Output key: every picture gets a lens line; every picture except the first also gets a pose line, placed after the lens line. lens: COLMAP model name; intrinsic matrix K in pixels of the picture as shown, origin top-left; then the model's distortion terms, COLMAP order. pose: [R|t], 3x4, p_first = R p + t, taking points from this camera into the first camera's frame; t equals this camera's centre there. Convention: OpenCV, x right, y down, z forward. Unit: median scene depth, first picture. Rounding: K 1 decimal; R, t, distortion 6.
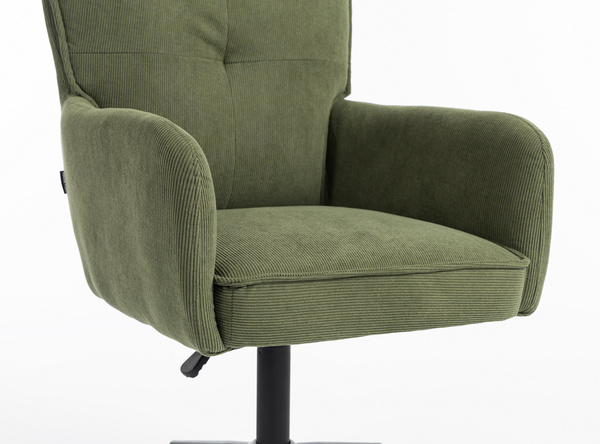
lens RADIAL K [[1176.4, 0, 300.0], [0, 1176.4, 222.0], [0, 0, 1]] dist [0.056098, -0.033712]
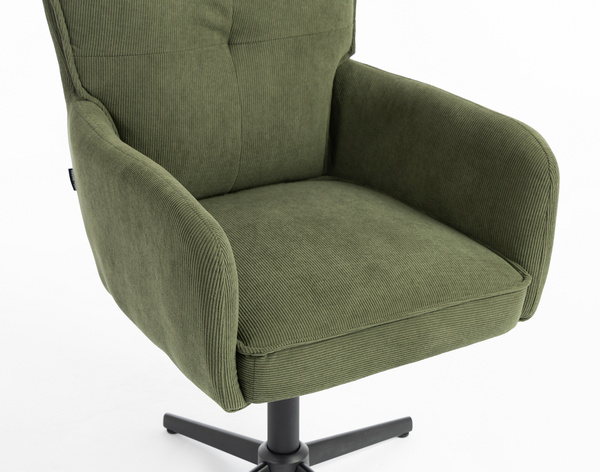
lens RADIAL K [[1256.4, 0, 300.0], [0, 1256.4, 236.0], [0, 0, 1]] dist [0.043480, 0.102948]
pose [[0.999572, -0.003344, 0.029058, -0.040613], [-0.004544, 0.963633, 0.267191, -0.293182], [-0.028895, -0.267209, 0.963205, -0.054730]]
